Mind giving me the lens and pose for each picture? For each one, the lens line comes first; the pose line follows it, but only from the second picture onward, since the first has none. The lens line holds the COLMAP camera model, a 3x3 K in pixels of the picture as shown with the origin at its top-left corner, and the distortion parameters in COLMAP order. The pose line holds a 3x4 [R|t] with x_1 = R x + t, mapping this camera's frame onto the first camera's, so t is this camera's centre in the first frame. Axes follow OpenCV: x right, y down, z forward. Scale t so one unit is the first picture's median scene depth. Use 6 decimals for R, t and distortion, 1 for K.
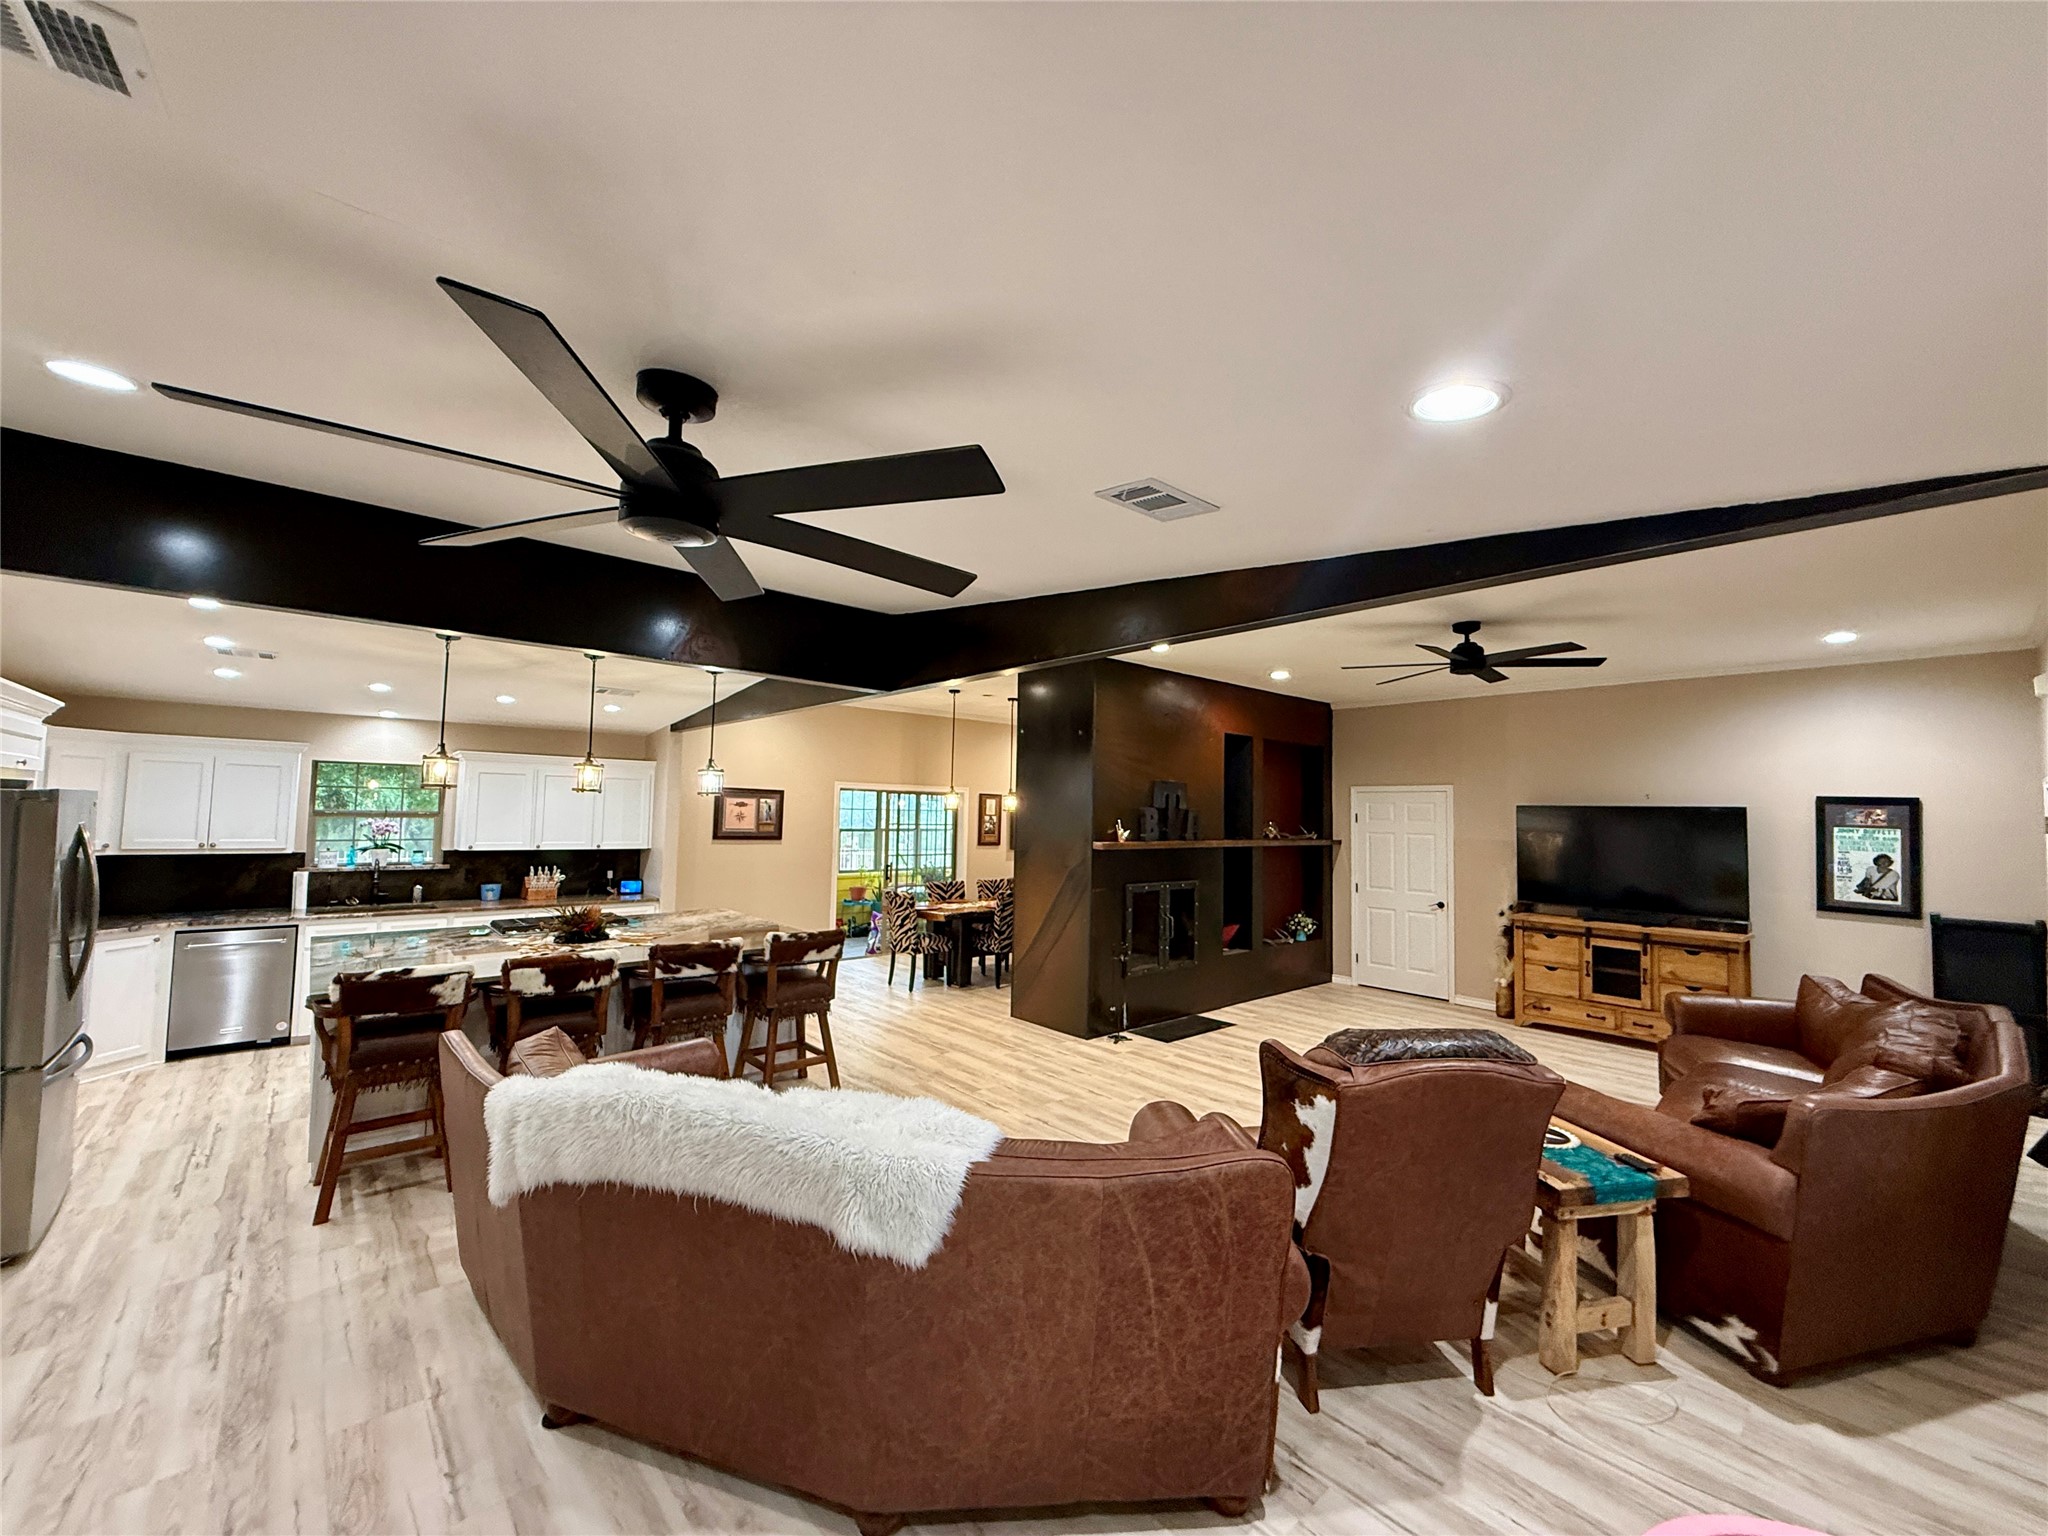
lens RADIAL K [[813.4, 0, 1017.0], [0, 813.4, 760.9], [0, 0, 1]] dist [-0.001767, -0.000007]
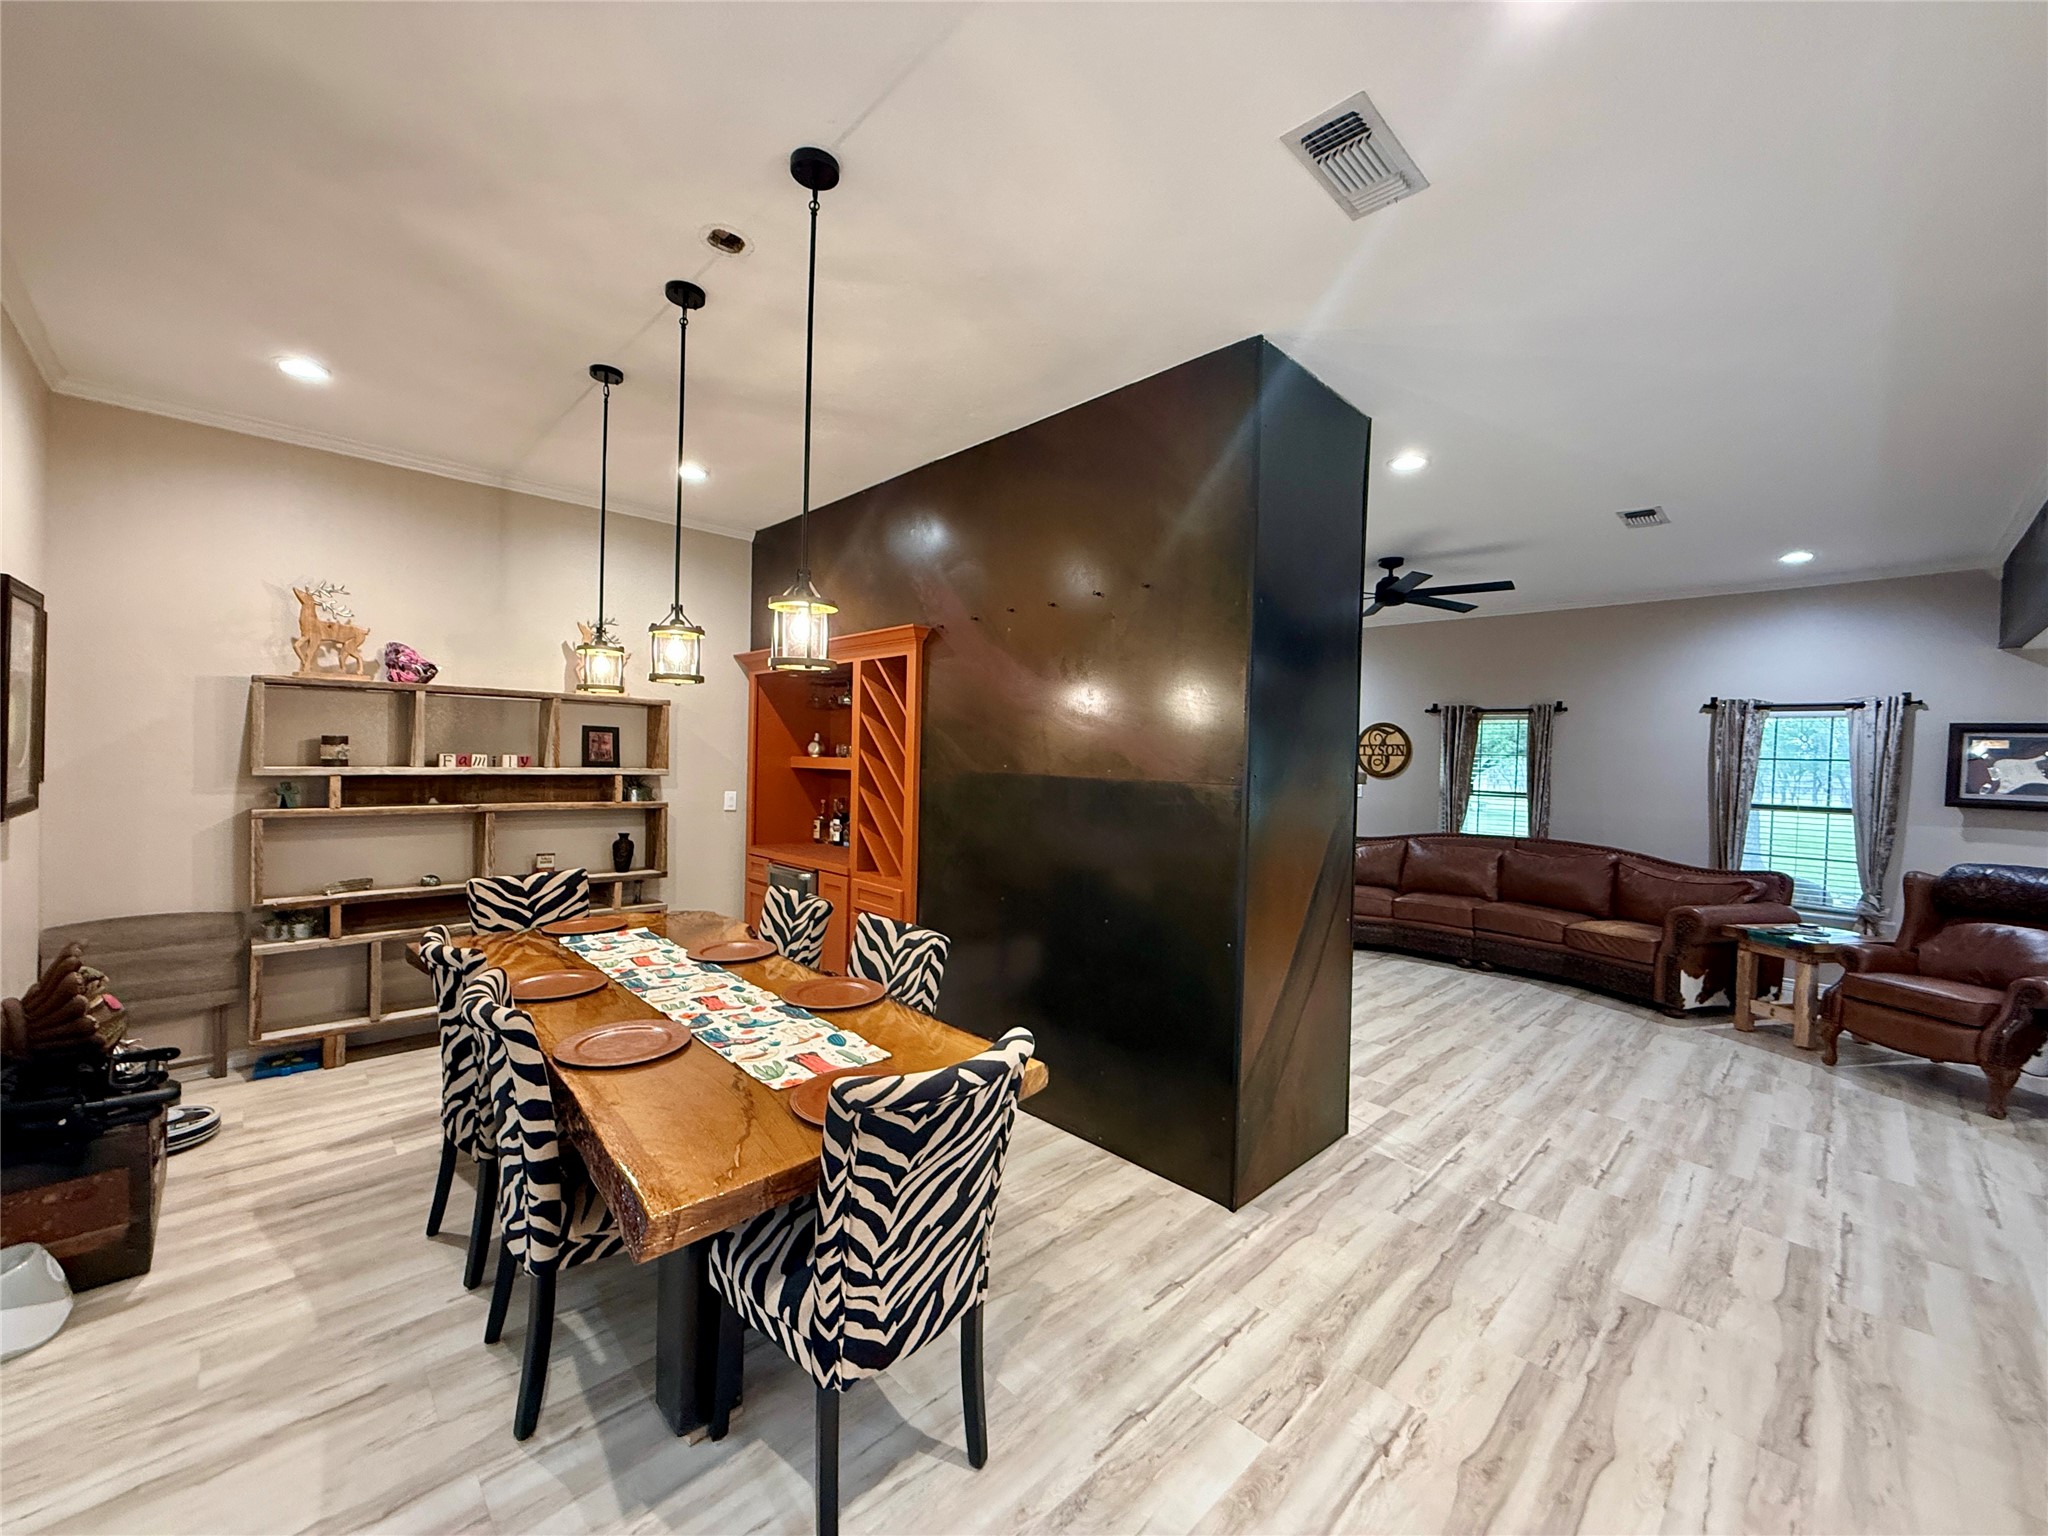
lens RADIAL K [[813.4, 0, 1017.0], [0, 813.4, 760.9], [0, 0, 1]] dist [-0.001767, -0.000007]
pose [[-0.043926, -0.031047, 0.998552, -0.499544], [-0.088002, 0.995752, 0.027089, 0.112770], [-0.995151, -0.086684, -0.046472, 1.437689]]
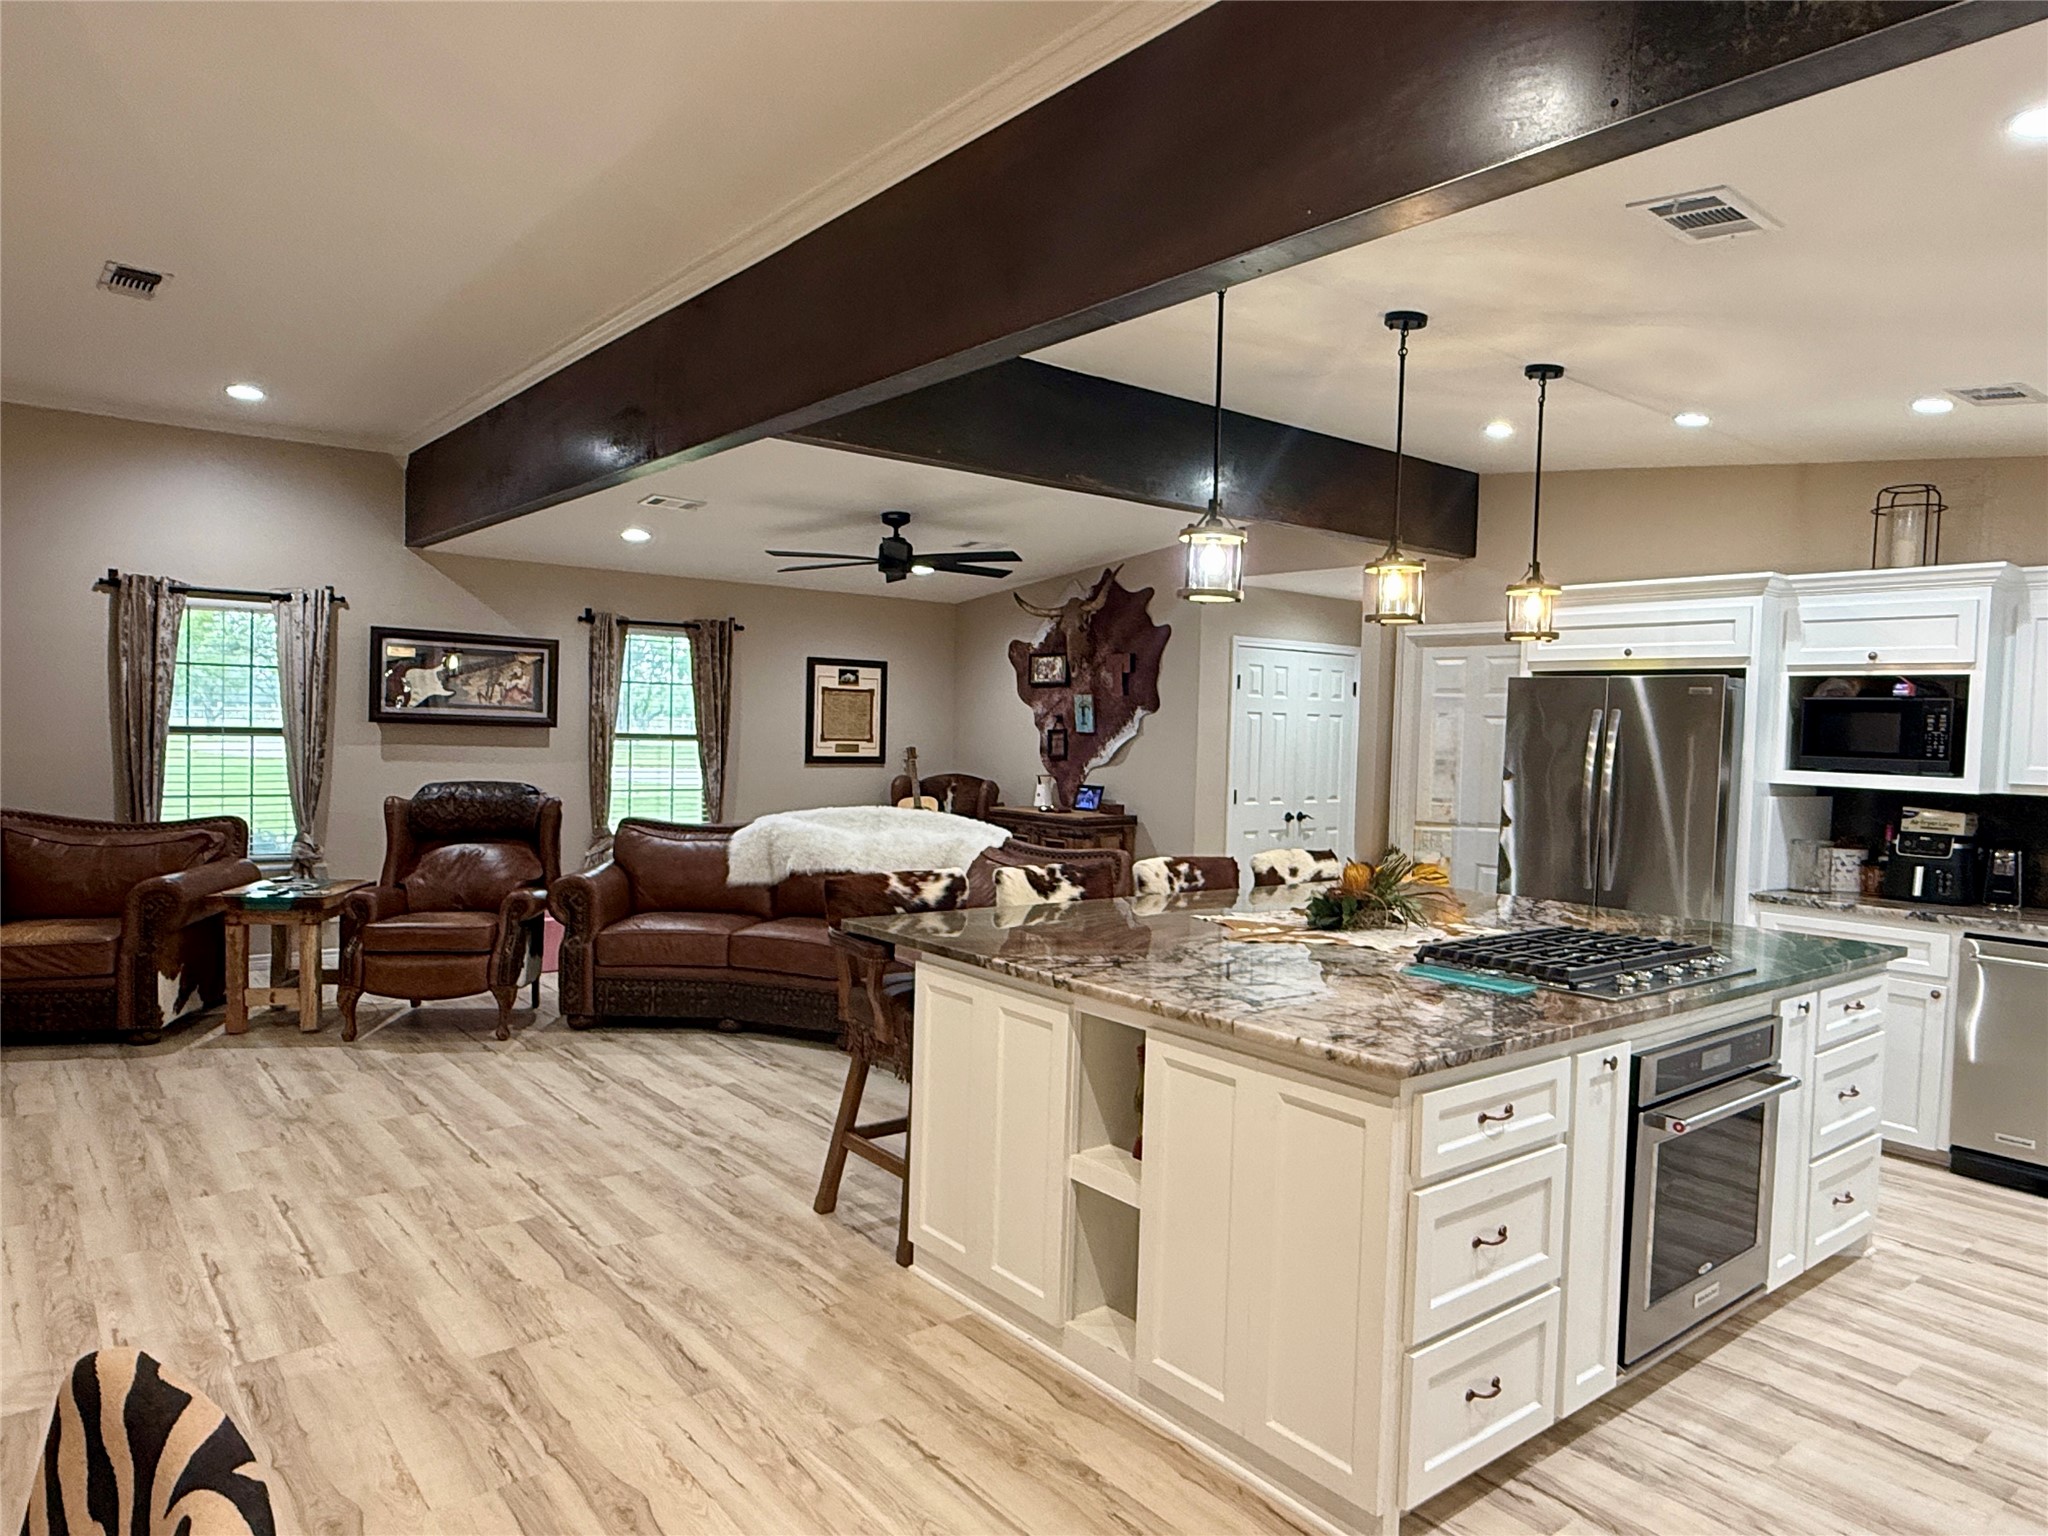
lens RADIAL K [[1294.3, 0, 1024.0], [0, 1294.3, 768.0], [0, 0, 1]] dist [0.008225, -0.000196]
pose [[-0.997706, -0.052581, 0.042638, -0.323025], [-0.053511, 0.998347, -0.020962, 0.135281], [-0.041465, -0.023196, -0.998871, 1.602657]]
